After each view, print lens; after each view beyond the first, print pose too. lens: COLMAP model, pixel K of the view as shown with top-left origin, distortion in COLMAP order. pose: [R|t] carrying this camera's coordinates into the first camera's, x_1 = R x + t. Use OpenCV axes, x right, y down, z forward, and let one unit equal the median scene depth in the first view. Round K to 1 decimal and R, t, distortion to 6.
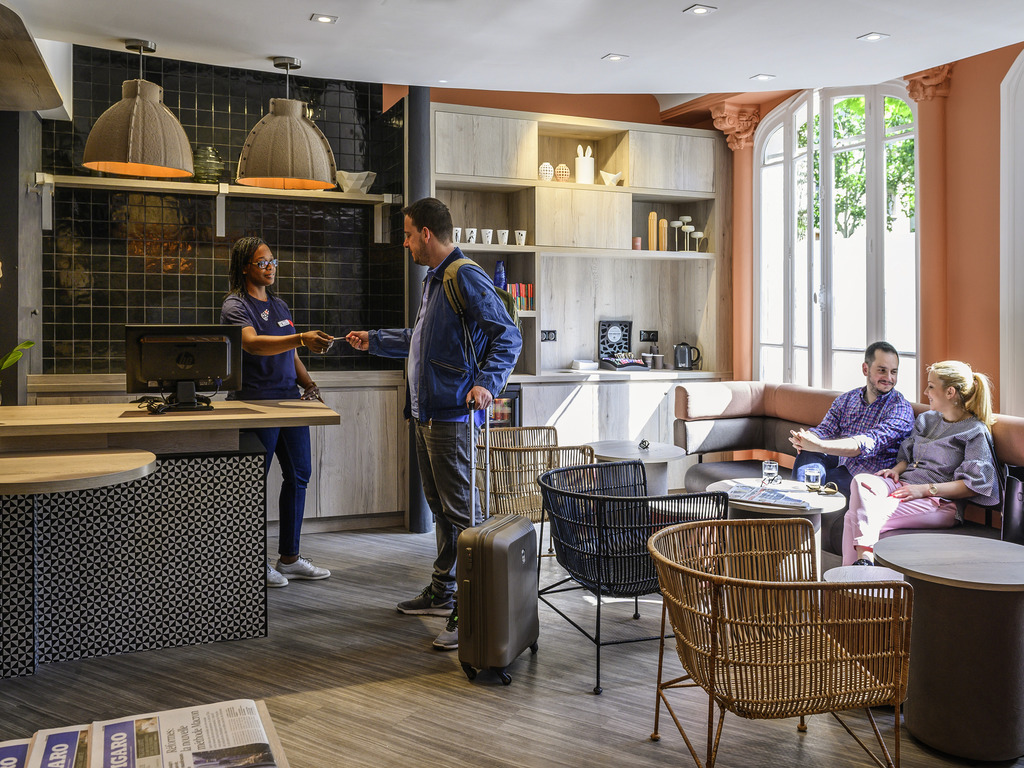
lens RADIAL K [[708.4, 0, 509.7], [0, 708.4, 381.9], [0, 0, 1]] dist [-0.012575, 0.000058]
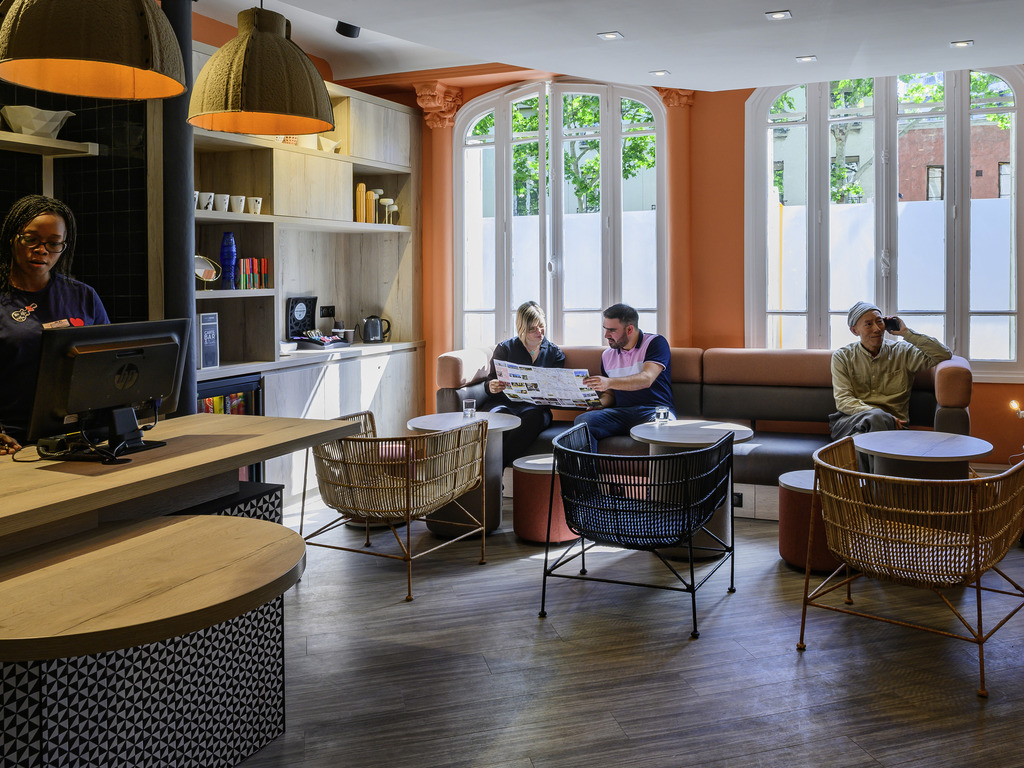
lens RADIAL K [[708.4, 0, 480.4], [0, 708.4, 357.7], [0, 0, 1]] dist [-0.012575, 0.000058]
pose [[0.786107, -0.098870, 0.610131, -0.299938], [0.098162, 0.994566, 0.034693, -0.018883], [-0.610245, 0.032619, 0.791541, 0.137446]]
